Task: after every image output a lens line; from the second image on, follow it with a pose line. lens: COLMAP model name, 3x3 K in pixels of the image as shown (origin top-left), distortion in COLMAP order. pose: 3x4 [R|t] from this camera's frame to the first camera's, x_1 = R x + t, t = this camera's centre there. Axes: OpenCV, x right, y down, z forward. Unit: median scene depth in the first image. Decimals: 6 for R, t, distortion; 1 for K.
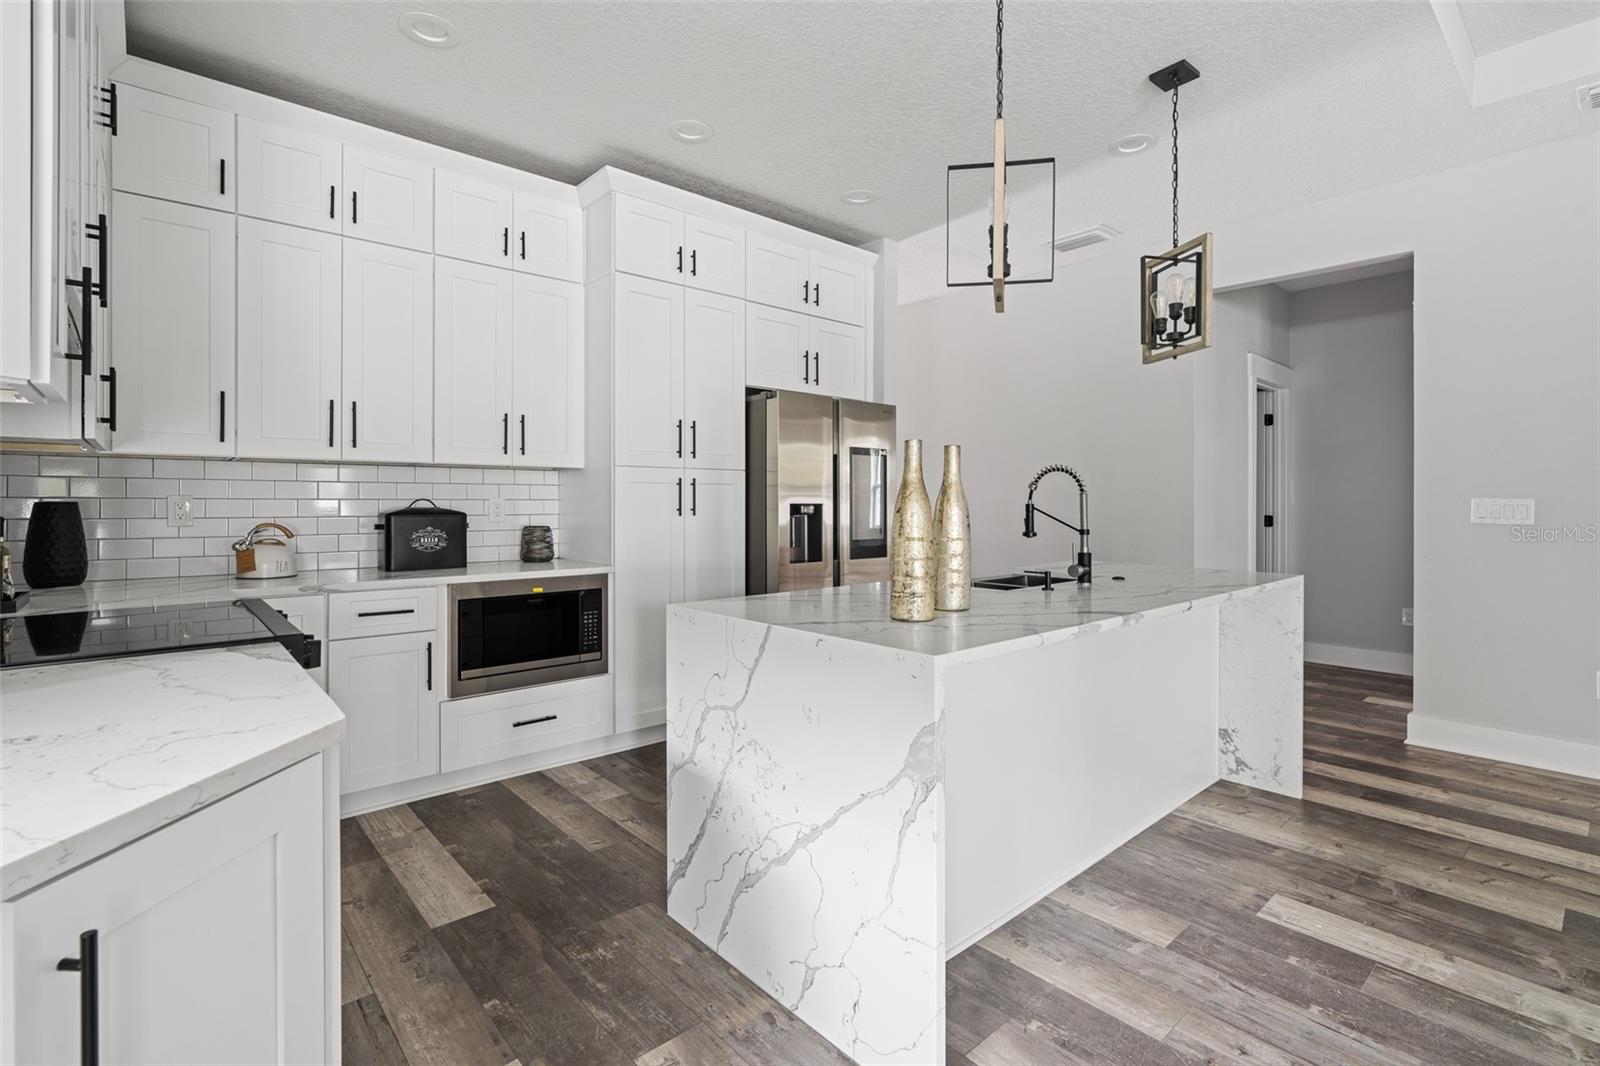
lens RADIAL K [[738.4, 0, 809.3], [0, 738.4, 505.1], [0, 0, 1]] dist [-0.004555, 0.002347]
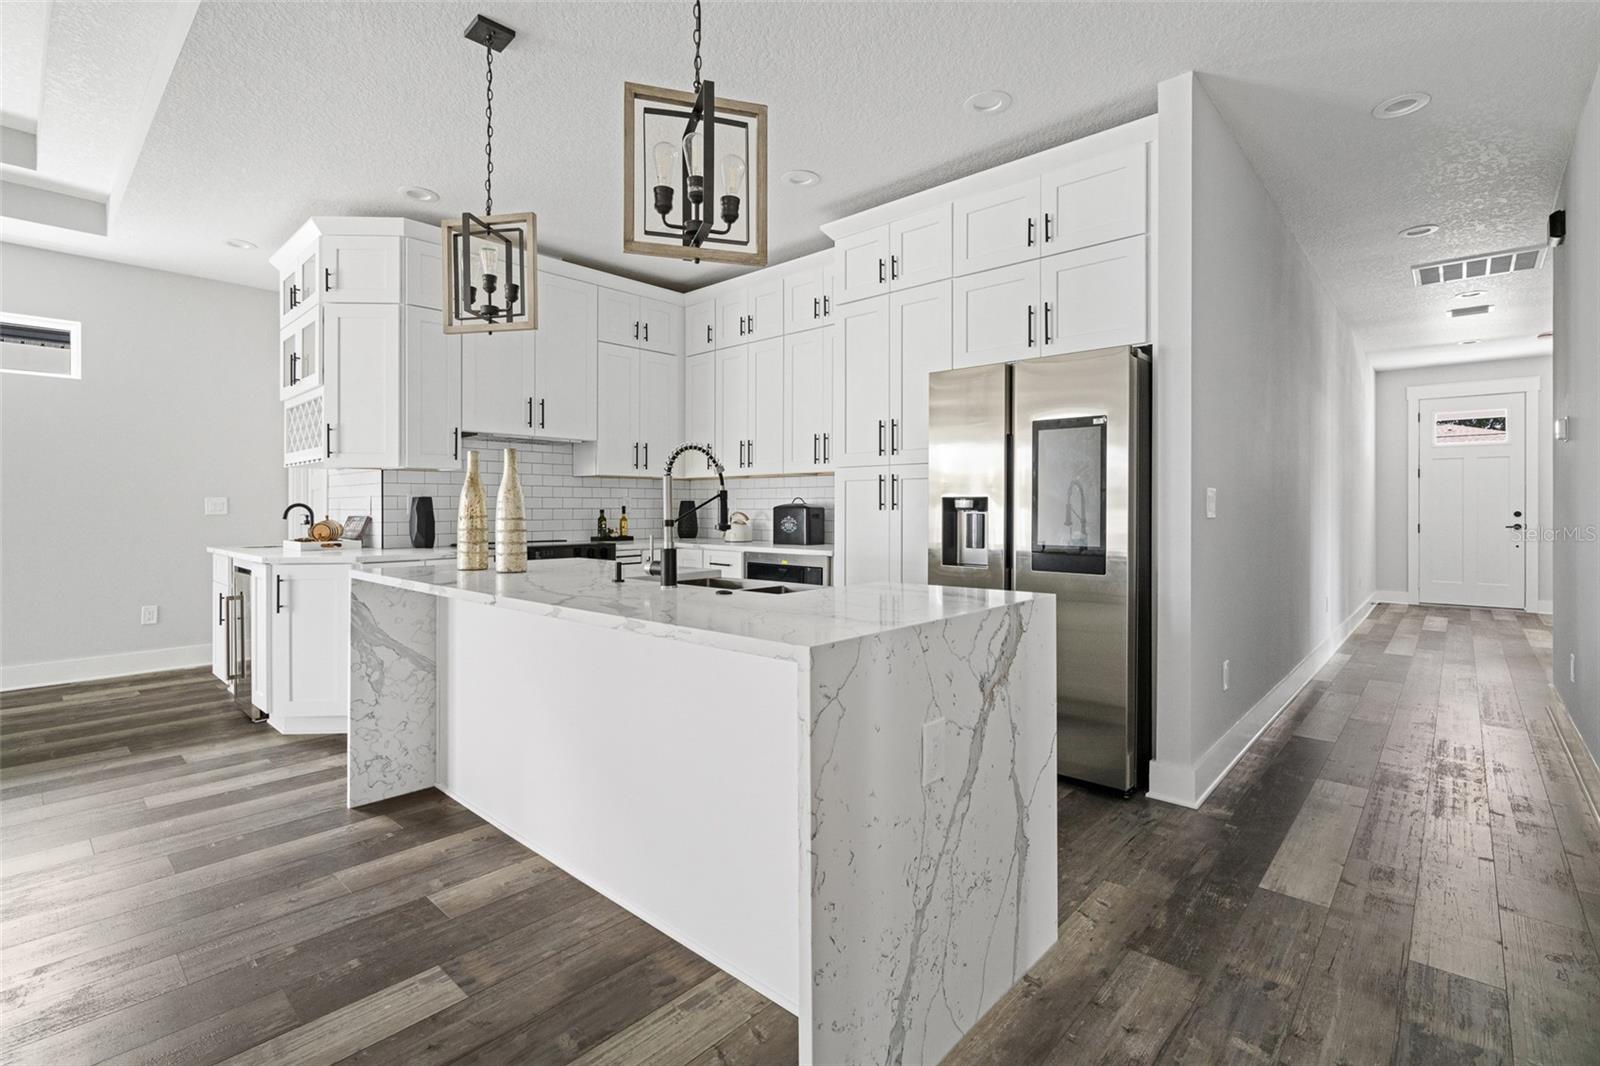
lens RADIAL K [[738.4, 0, 805.4], [0, 738.4, 506.0], [0, 0, 1]] dist [-0.004555, 0.002347]
pose [[0.105668, -0.005889, -0.994384, 1.090789], [-0.004849, 0.999968, -0.006437, 0.019830], [0.994390, 0.005502, 0.105636, 0.965221]]
